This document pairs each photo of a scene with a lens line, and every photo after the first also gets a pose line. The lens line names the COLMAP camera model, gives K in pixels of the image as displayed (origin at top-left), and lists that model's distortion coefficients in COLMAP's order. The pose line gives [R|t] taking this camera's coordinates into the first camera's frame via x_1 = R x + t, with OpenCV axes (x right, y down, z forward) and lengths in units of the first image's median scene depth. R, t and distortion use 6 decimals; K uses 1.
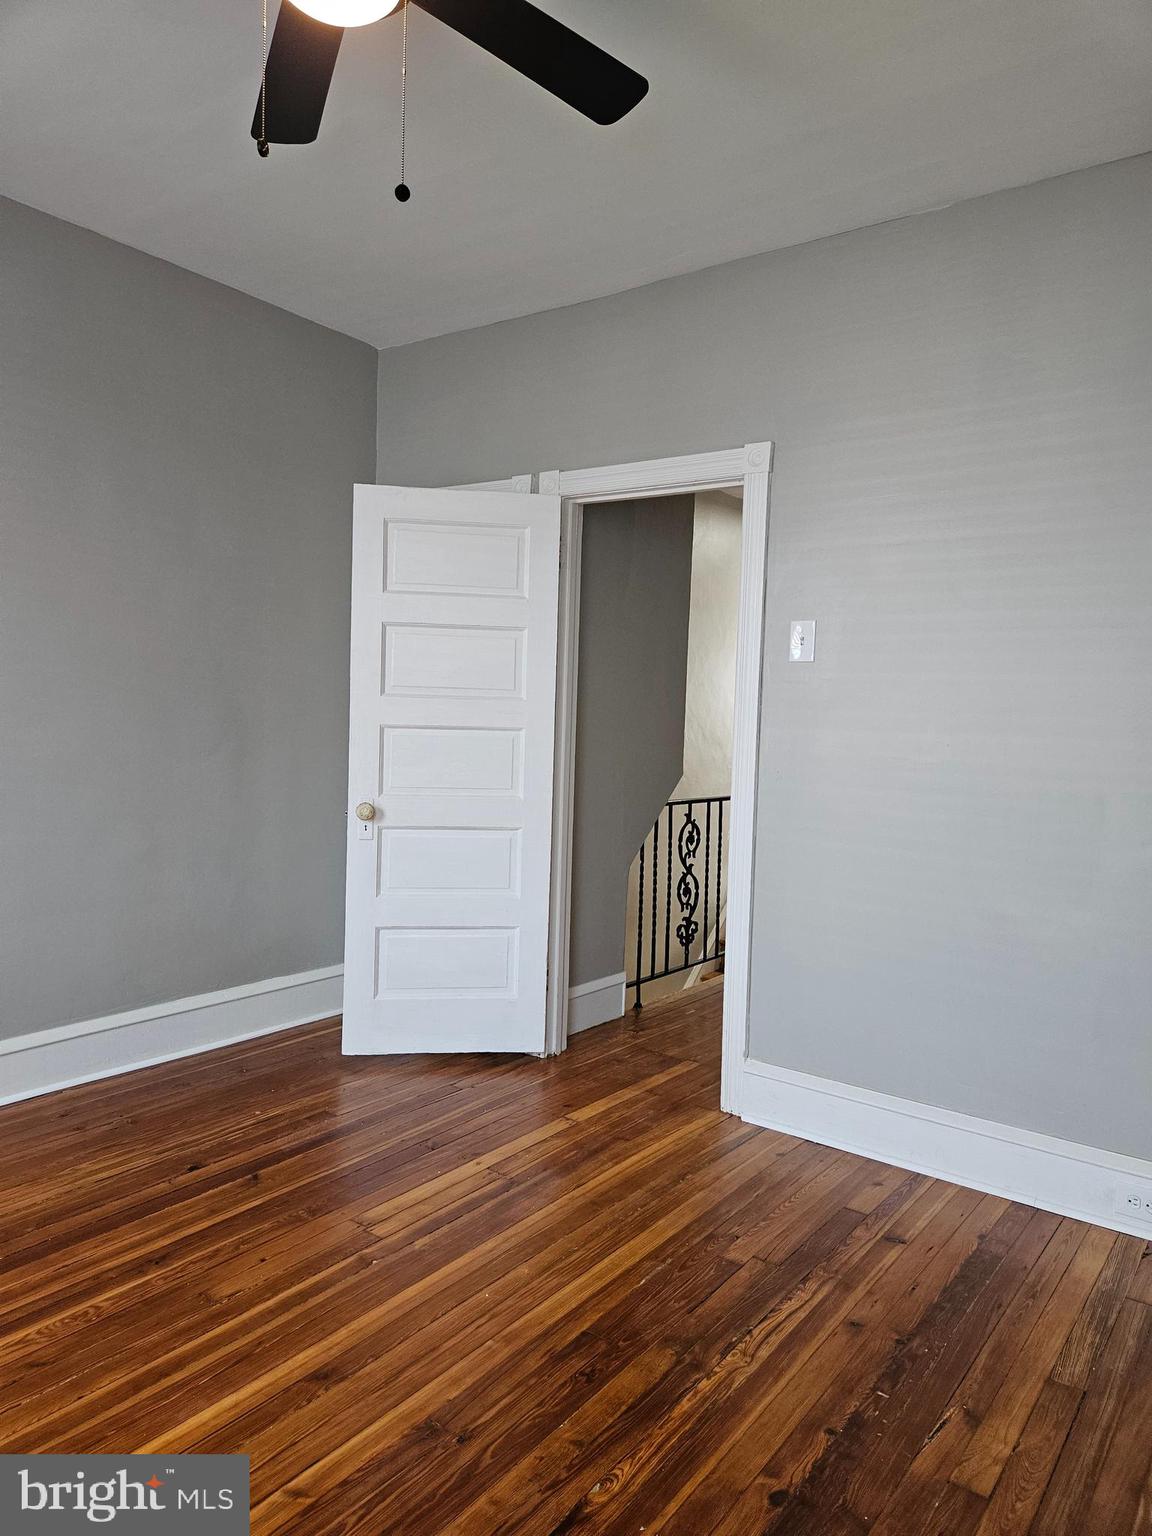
lens RADIAL K [[1029.2, 0, 581.1], [0, 1029.2, 769.6], [0, 0, 1]] dist [0.039932, -0.003512]
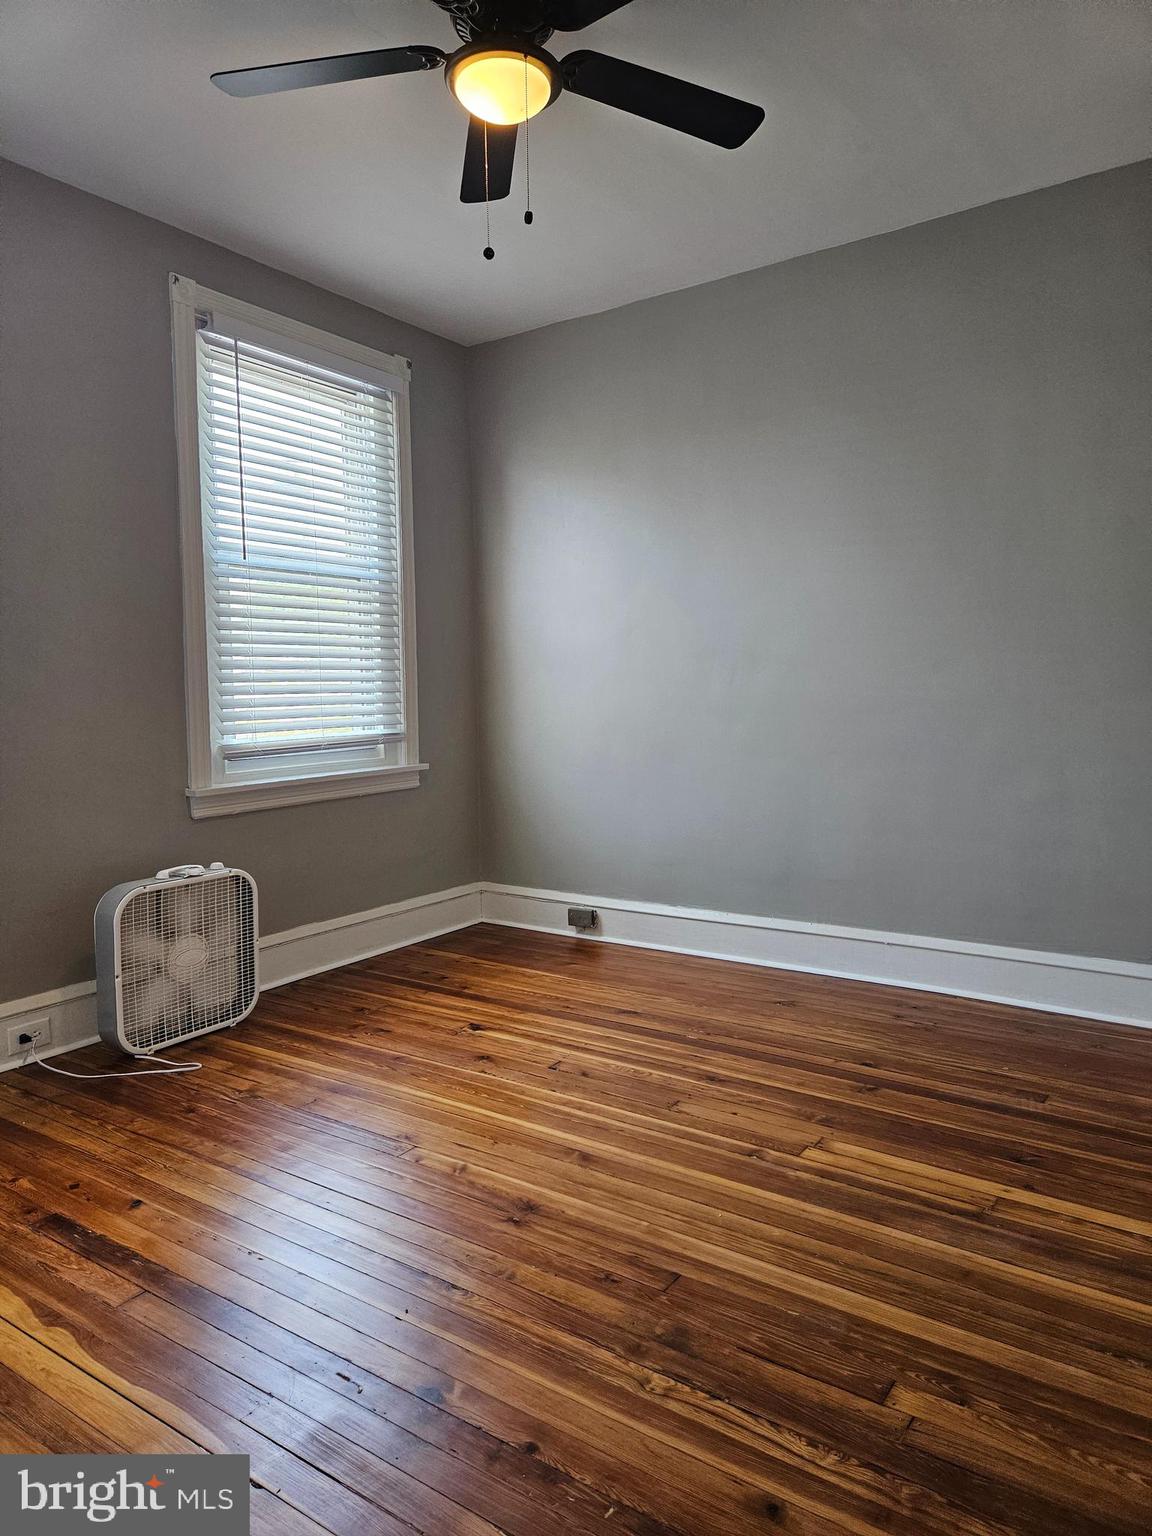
lens RADIAL K [[1029.2, 0, 581.1], [0, 1029.2, 769.6], [0, 0, 1]] dist [0.039932, -0.003512]
pose [[0.040436, 0.051252, -0.997867, 0.822676], [-0.042158, 0.997882, 0.049545, 0.041108], [0.998292, 0.040064, 0.042511, 0.775619]]
